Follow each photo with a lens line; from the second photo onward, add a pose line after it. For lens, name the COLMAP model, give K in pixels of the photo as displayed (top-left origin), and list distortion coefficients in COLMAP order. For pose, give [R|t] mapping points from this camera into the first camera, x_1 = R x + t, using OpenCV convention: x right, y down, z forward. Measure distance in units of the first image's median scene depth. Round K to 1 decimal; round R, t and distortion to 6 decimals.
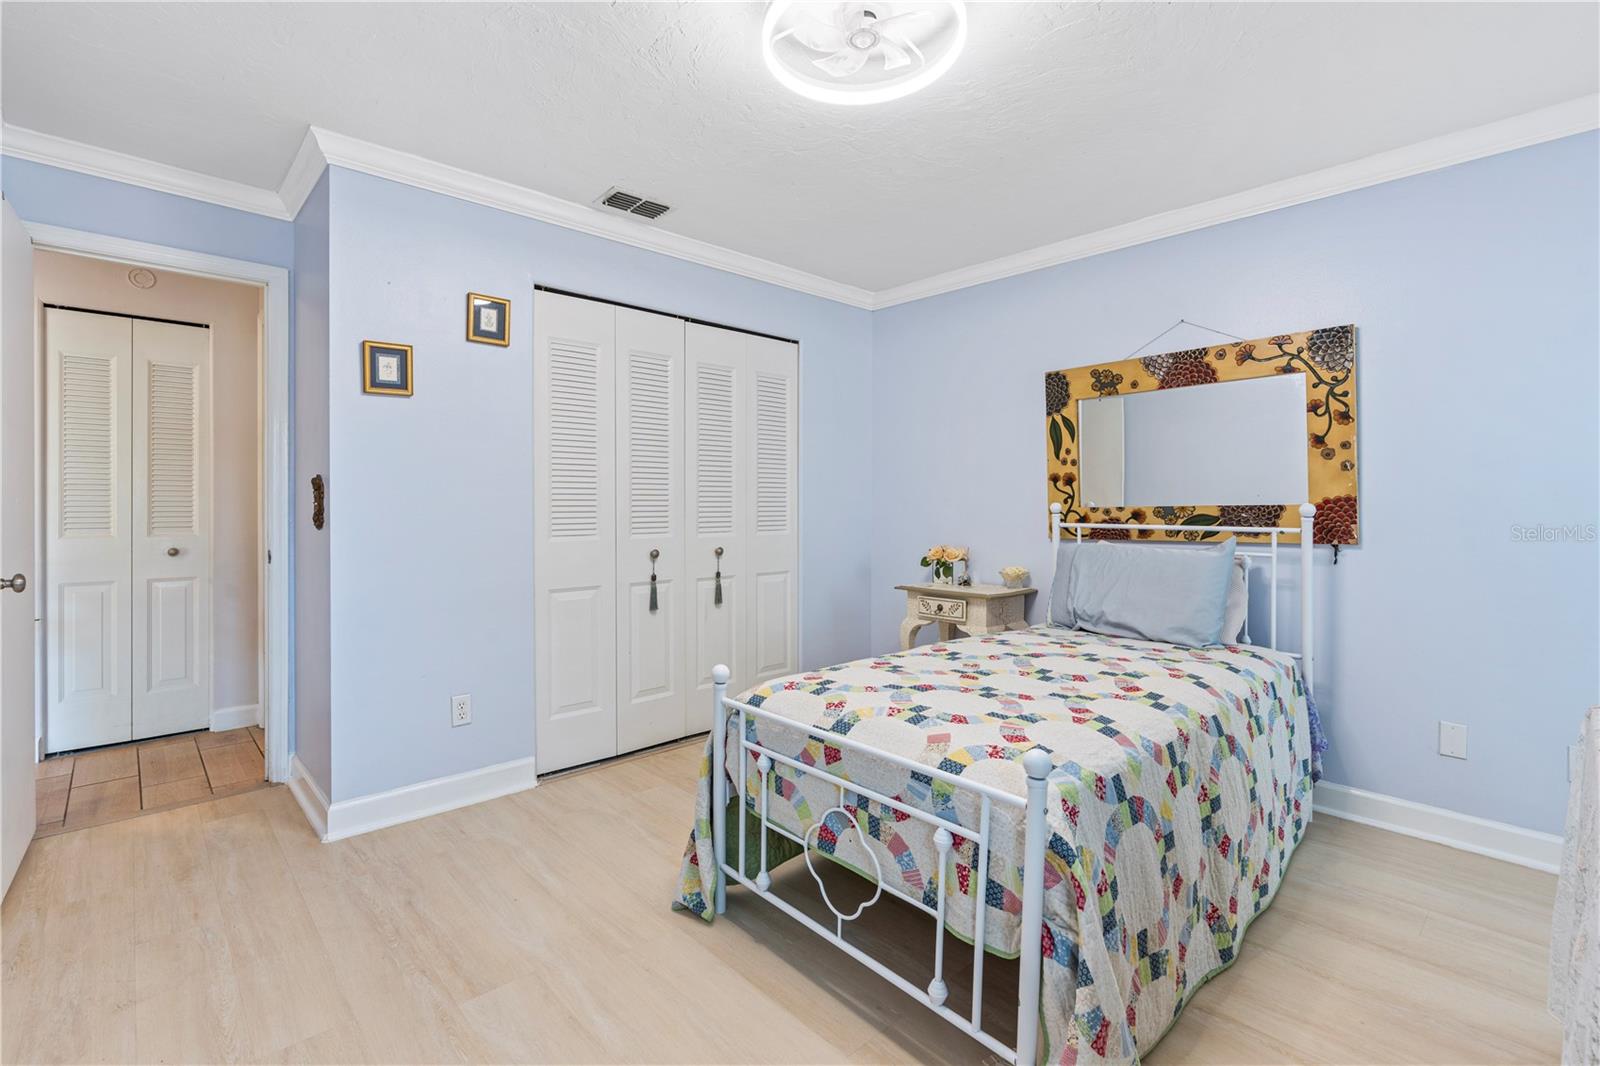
lens RADIAL K [[732.3, 0, 792.6], [0, 732.3, 503.6], [0, 0, 1]] dist [-0.001836, 0.001000]
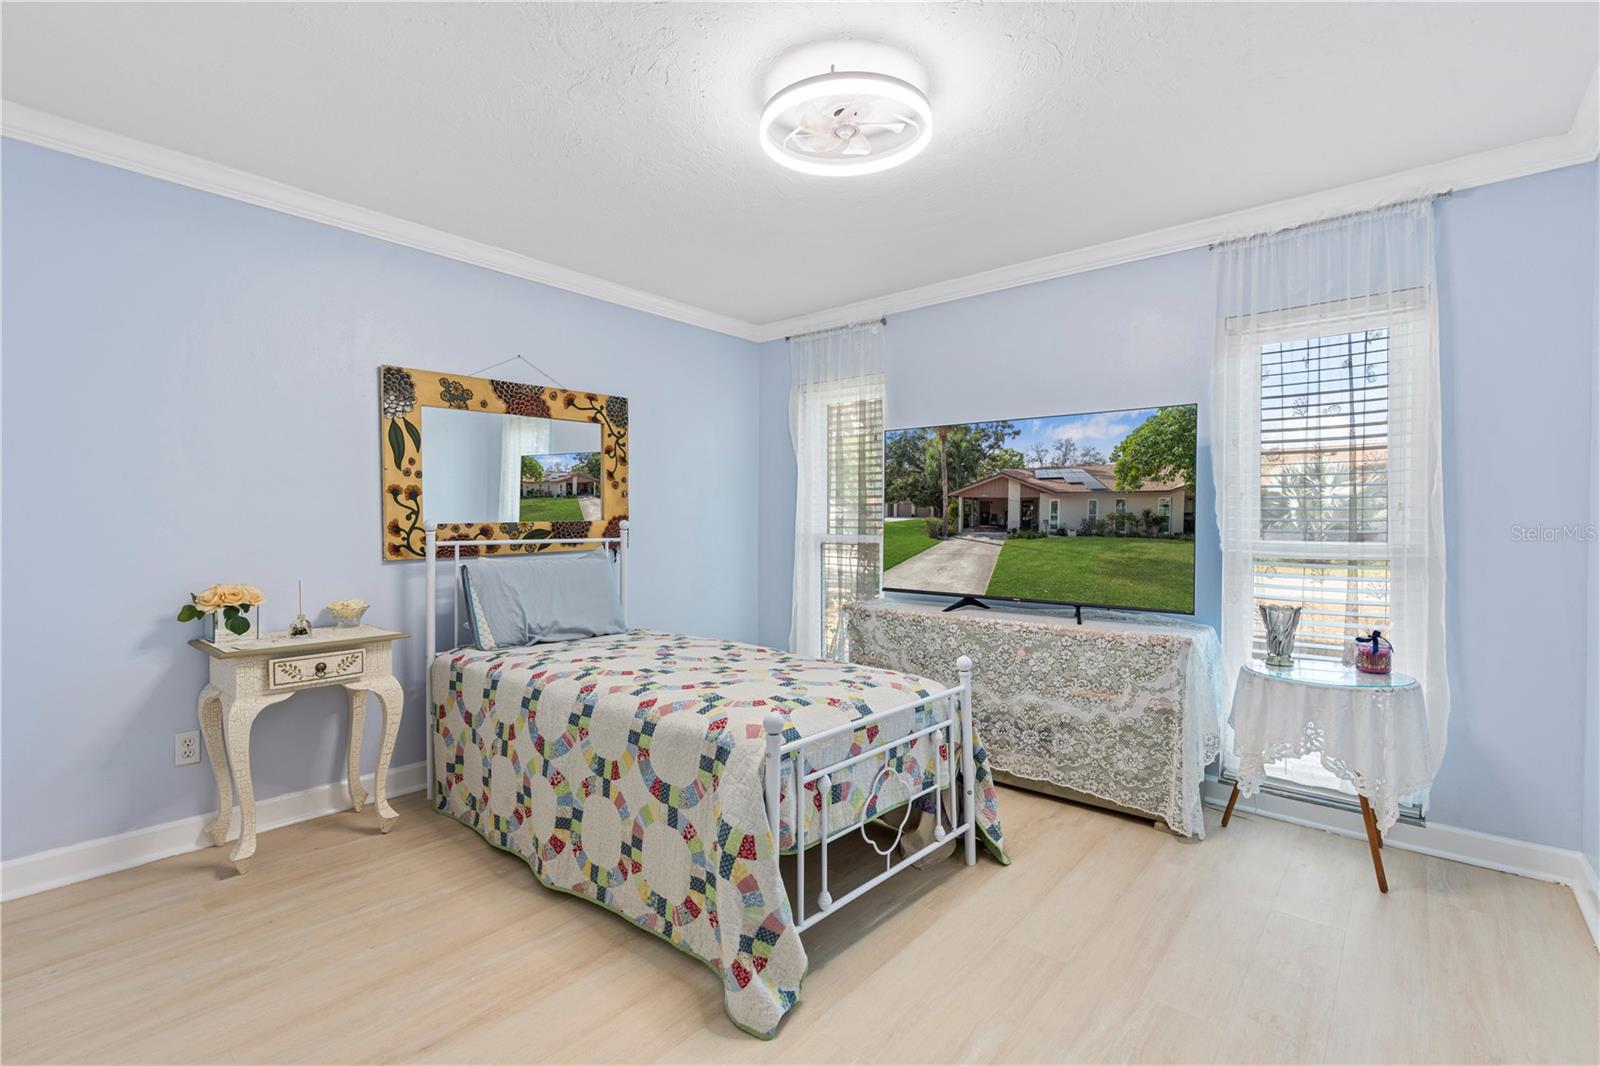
lens RADIAL K [[732.3, 0, 799.3], [0, 732.3, 529.7], [0, 0, 1]] dist [-0.001836, 0.001000]
pose [[-0.125373, -0.015968, 0.991981, -0.652307], [-0.004872, 0.999868, 0.015479, -0.004772], [-0.992098, -0.002893, -0.125434, 0.741843]]
